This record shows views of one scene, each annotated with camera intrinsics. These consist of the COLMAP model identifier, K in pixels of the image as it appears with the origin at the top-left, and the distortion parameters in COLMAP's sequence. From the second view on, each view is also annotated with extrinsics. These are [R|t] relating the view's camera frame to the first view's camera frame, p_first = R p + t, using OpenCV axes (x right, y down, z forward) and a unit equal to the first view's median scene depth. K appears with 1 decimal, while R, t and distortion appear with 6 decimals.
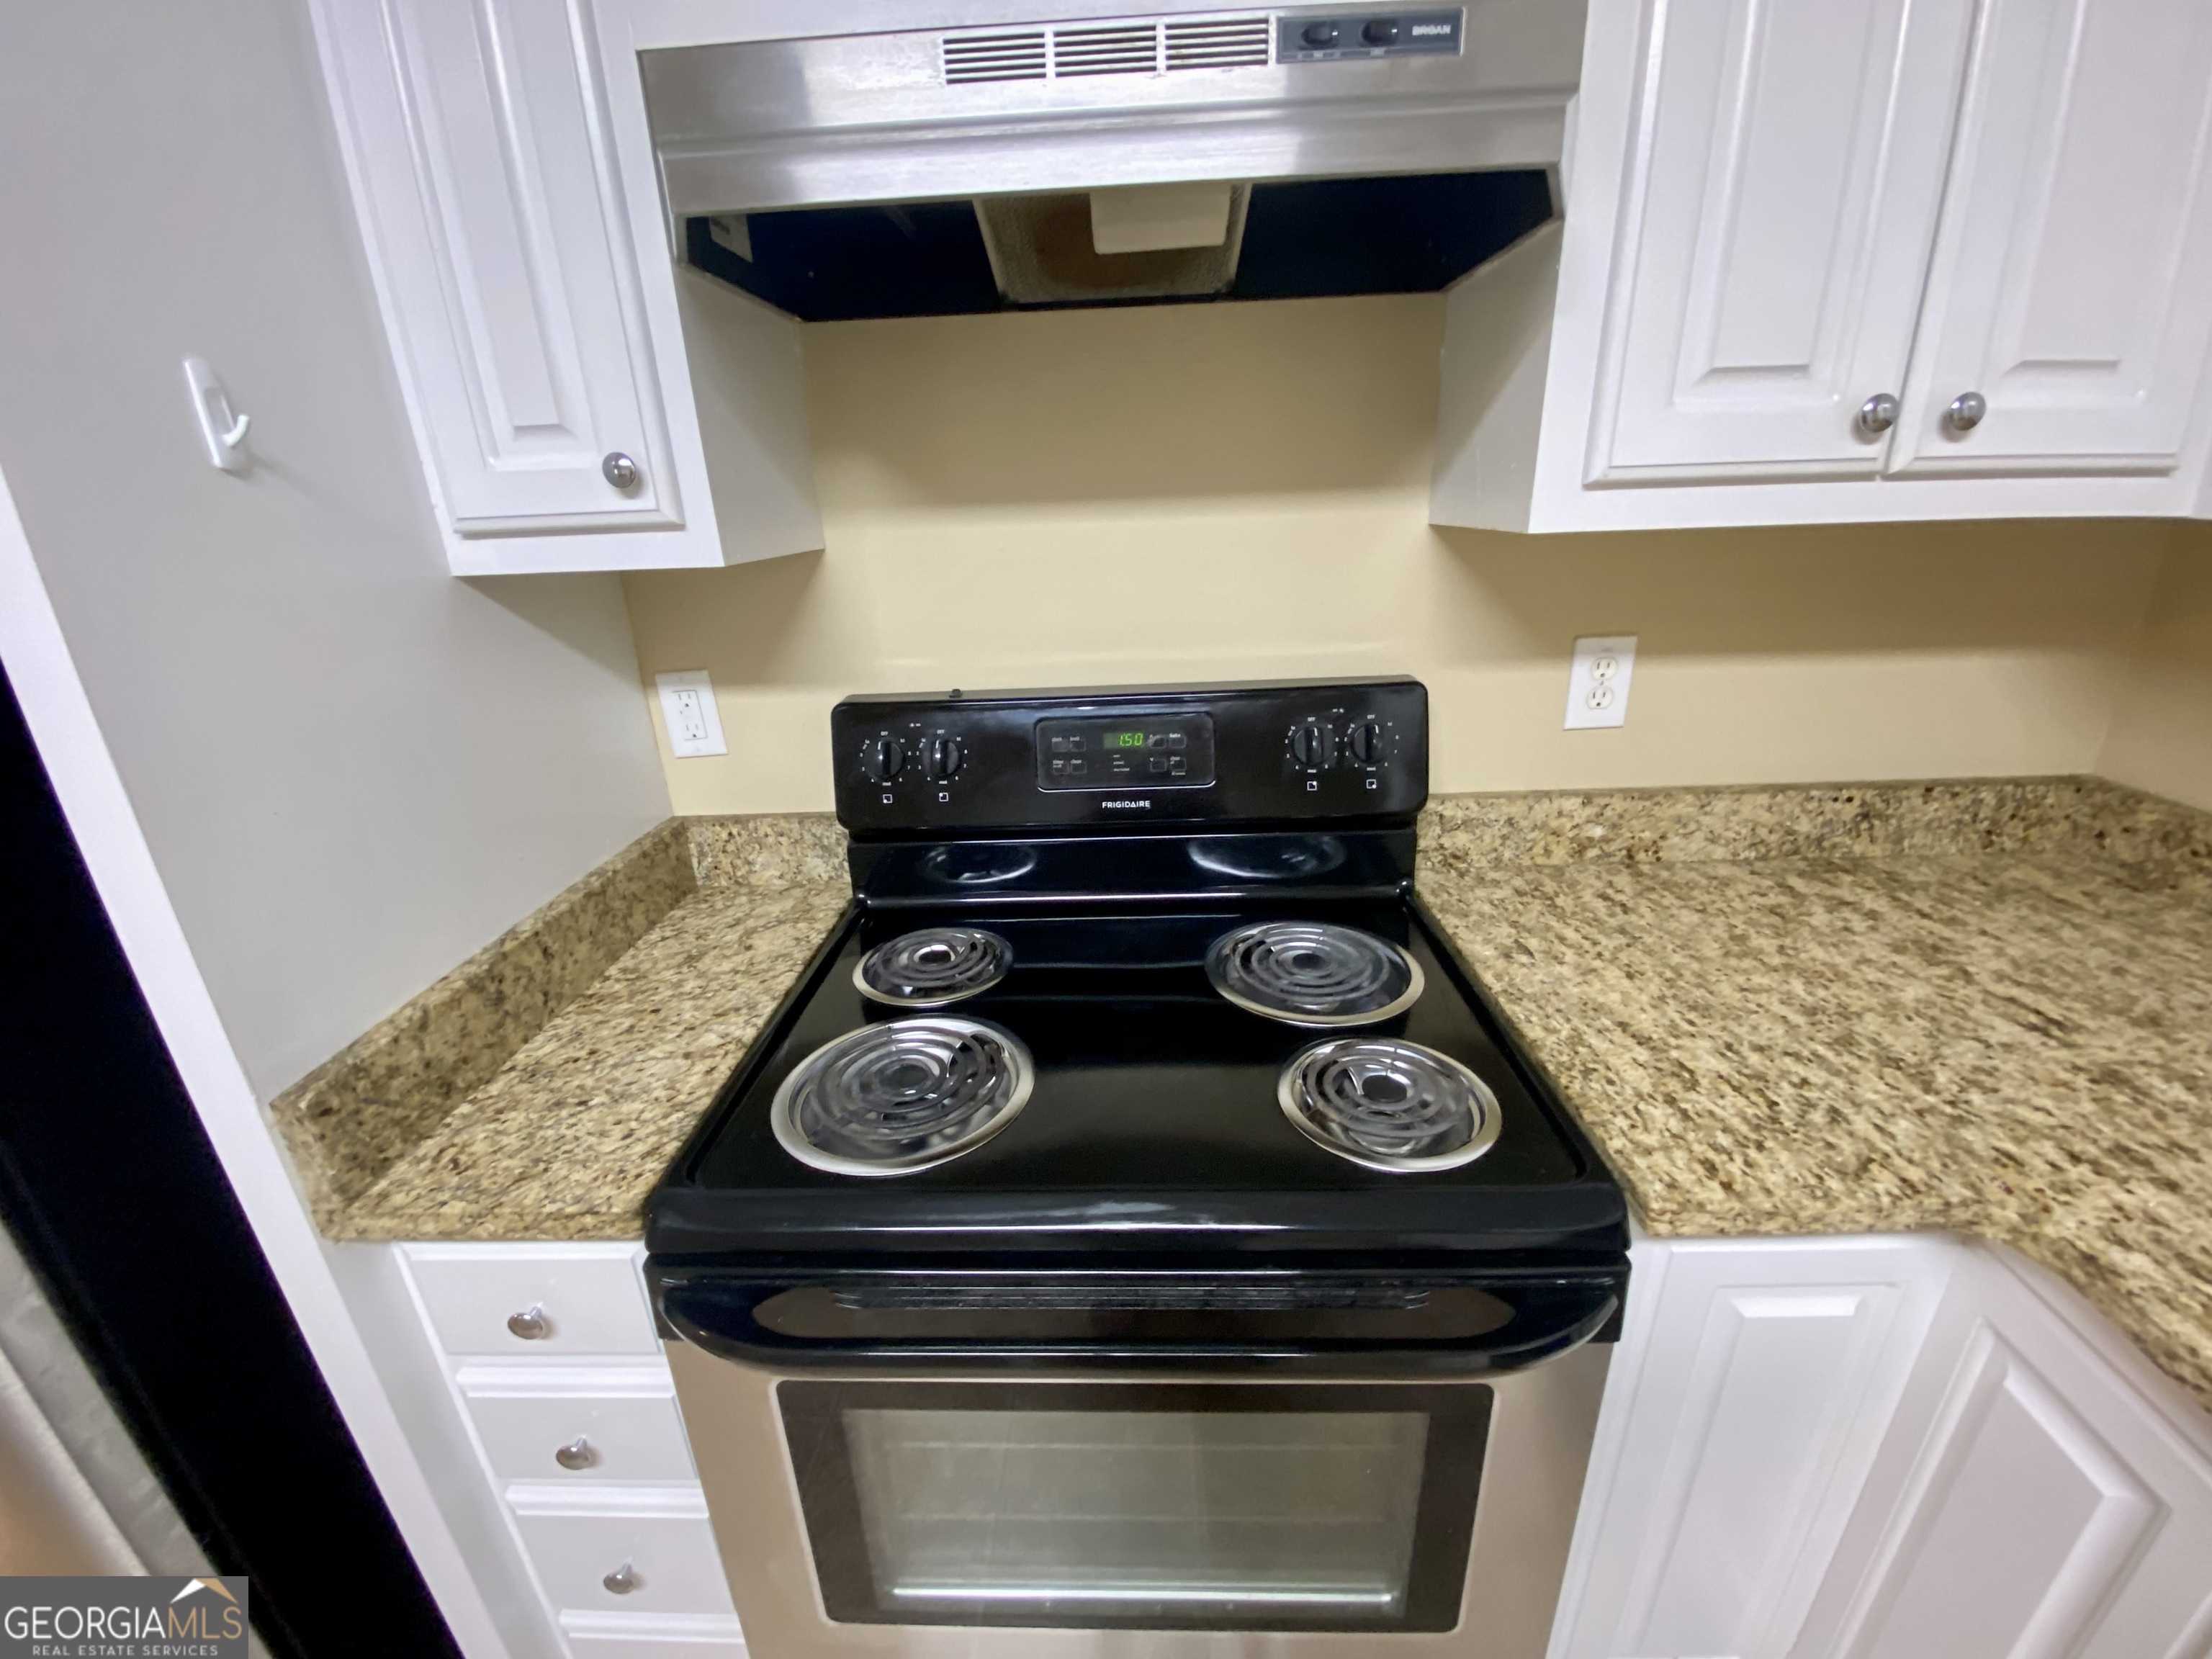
lens RADIAL K [[899.2, 0, 1093.2], [0, 899.2, 839.0], [0, 0, 1]] dist [0.007657, -0.012875]
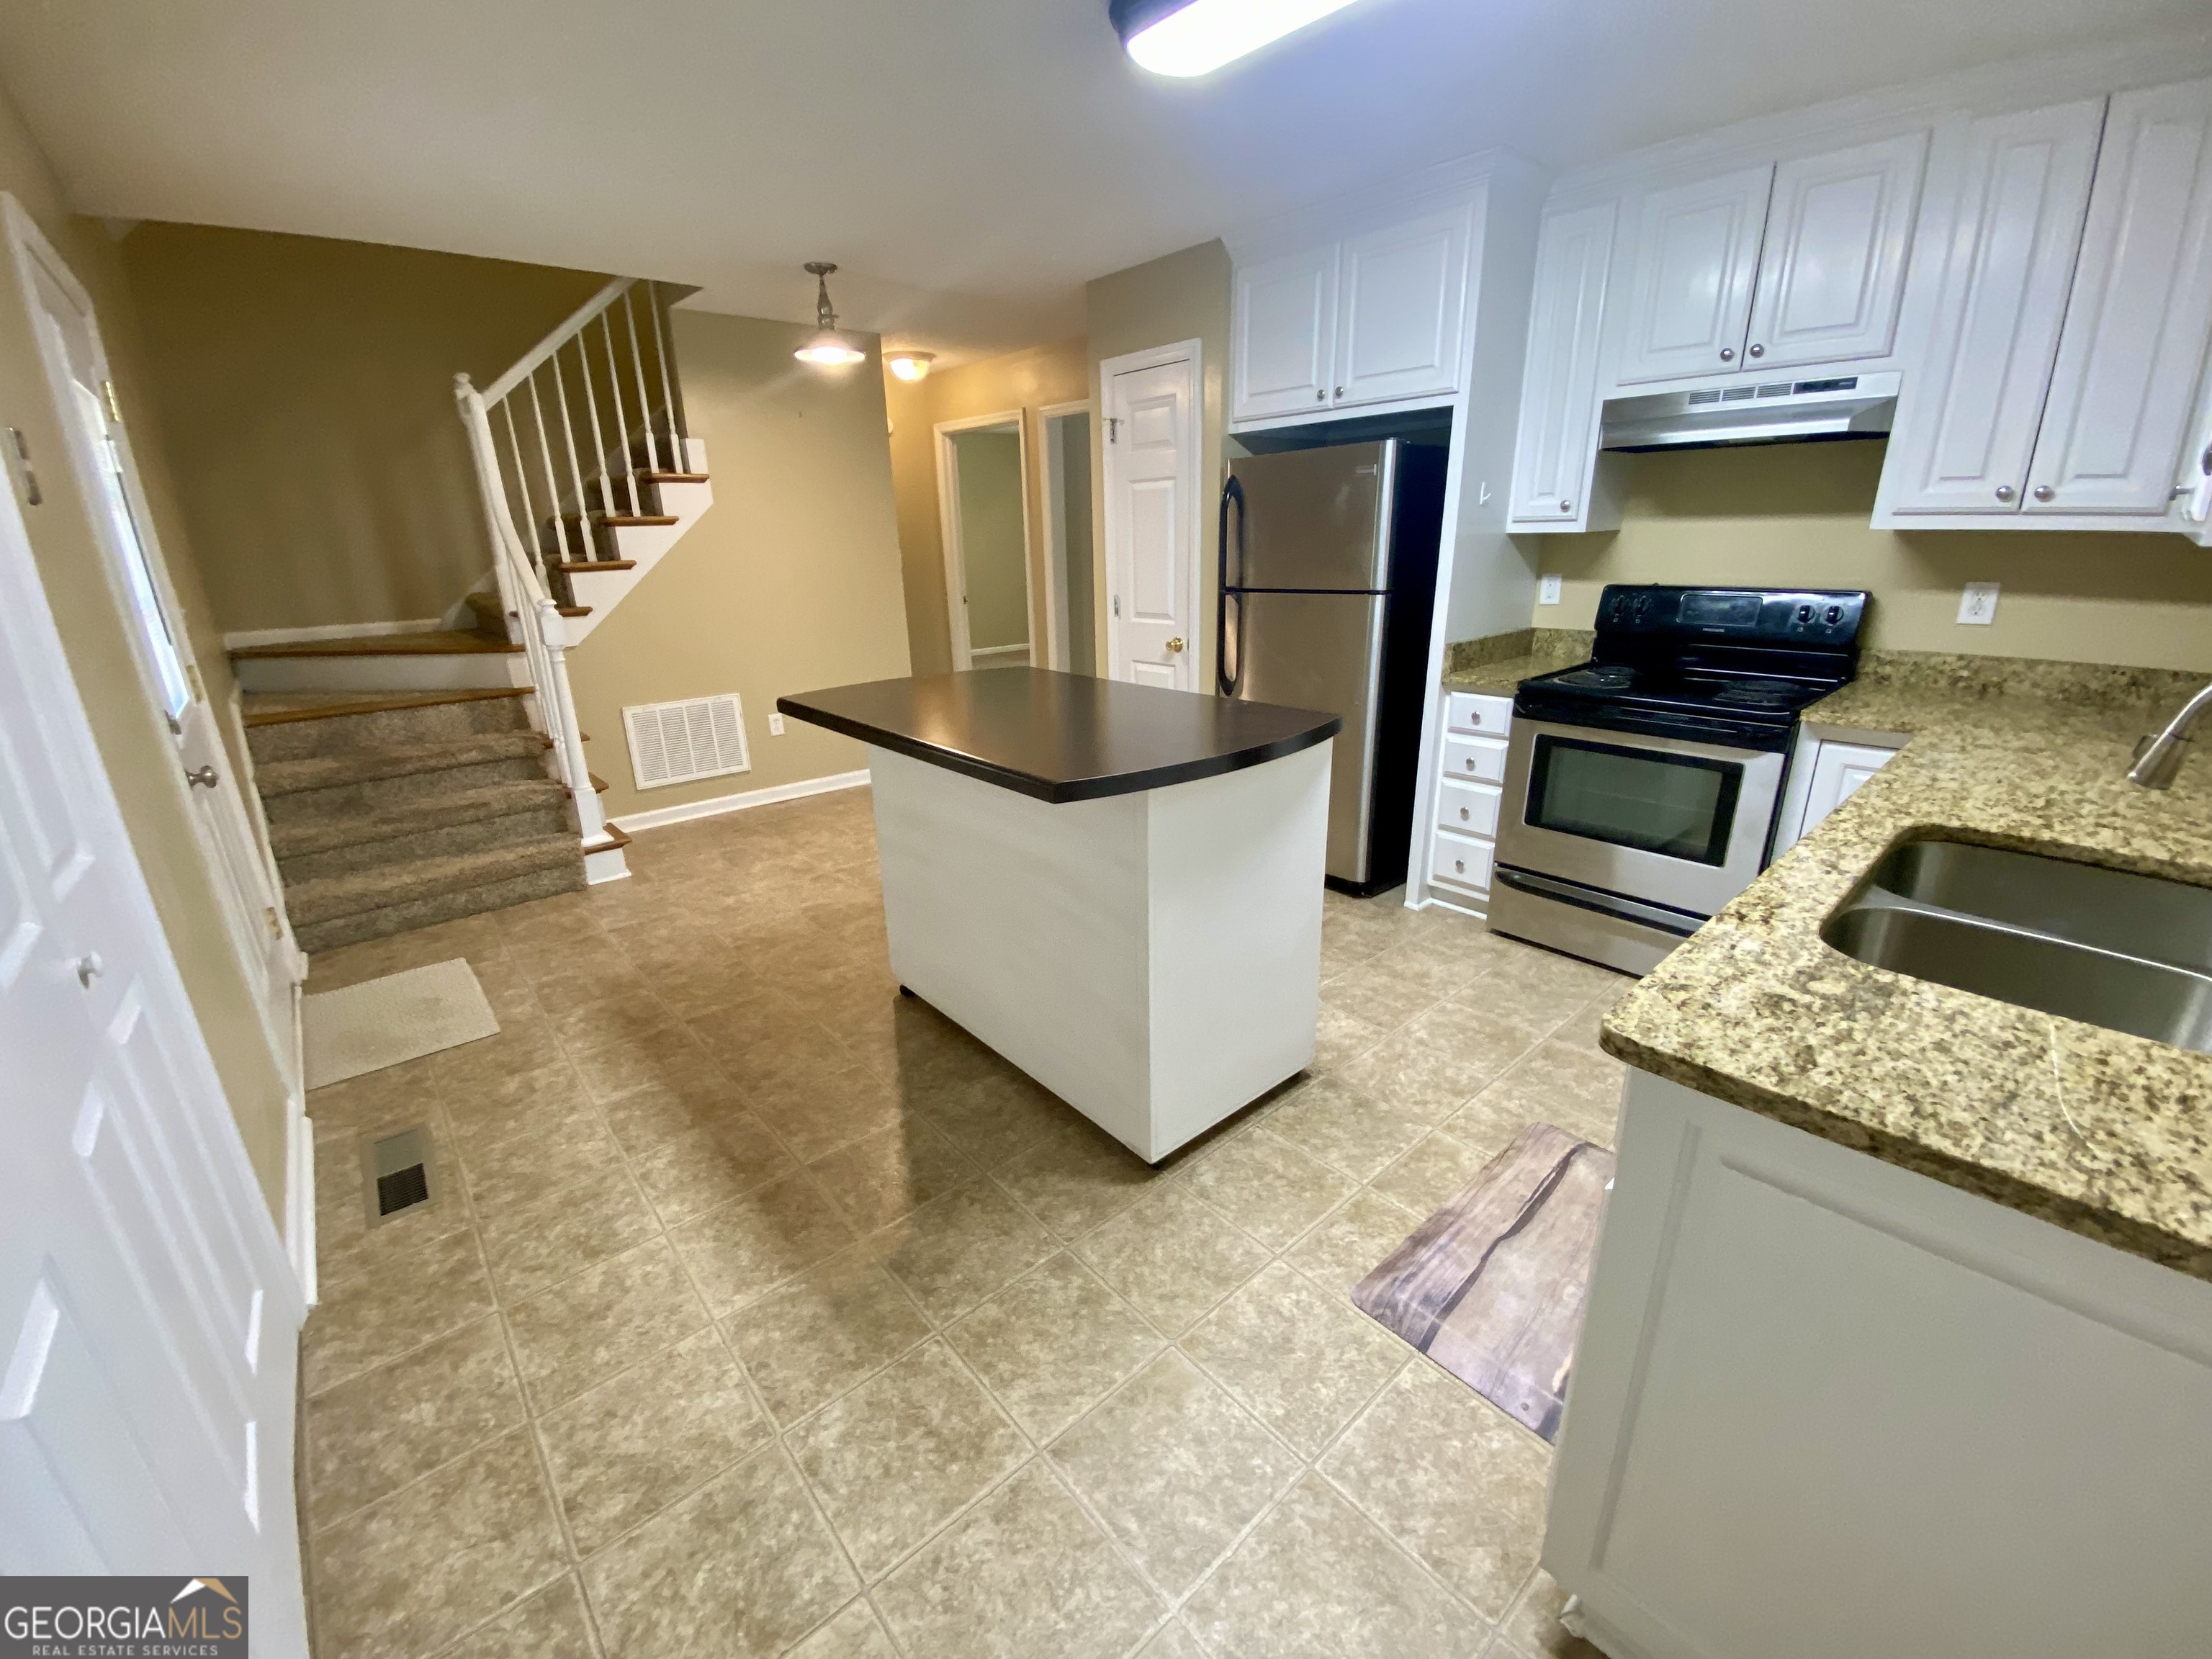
lens RADIAL K [[899.2, 0, 1103.4], [0, 899.2, 841.4], [0, 0, 1]] dist [0.007657, -0.012875]
pose [[0.696580, 0.258728, -0.669206, 0.703588], [-0.263662, 0.959764, 0.096616, 0.756483], [0.667277, 0.109144, 0.736769, -2.026607]]
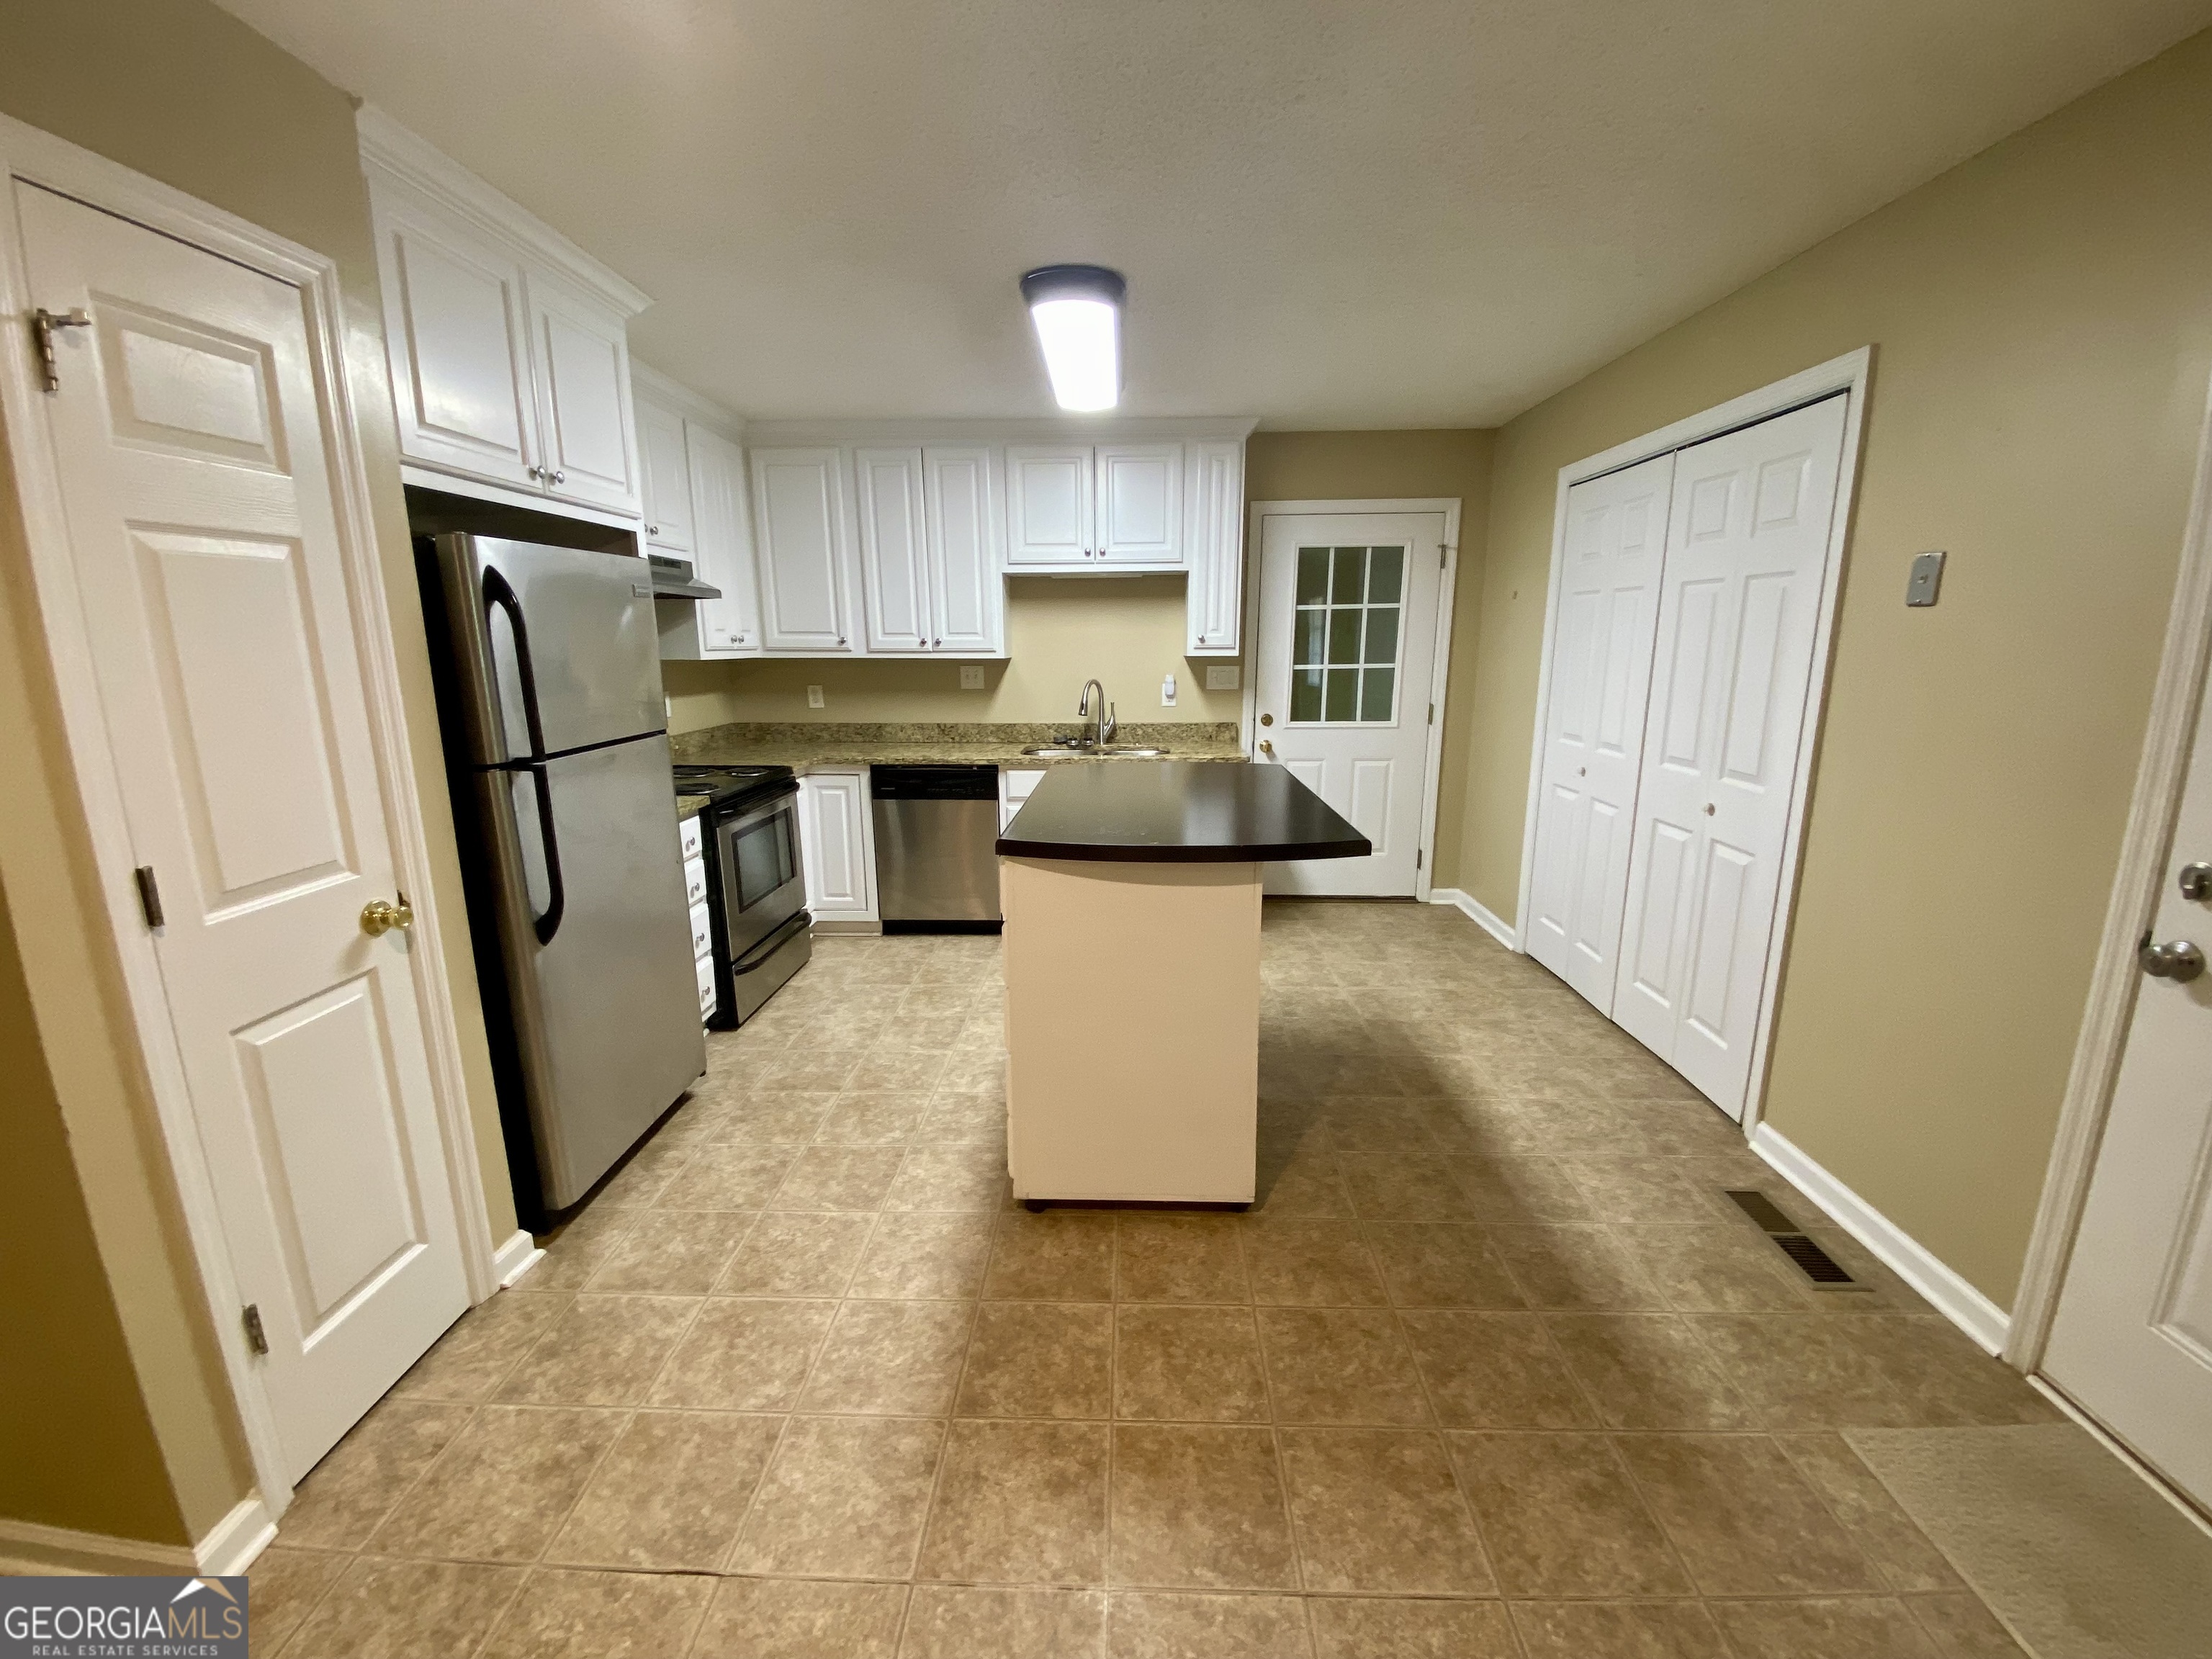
lens RADIAL K [[899.2, 0, 1103.4], [0, 899.2, 830.2], [0, 0, 1]] dist [0.007657, -0.012875]
pose [[-0.019708, -0.162650, 0.986487, -3.072166], [0.363205, 0.918106, 0.158631, 0.352421], [-0.931501, 0.361423, 0.040981, -0.600313]]
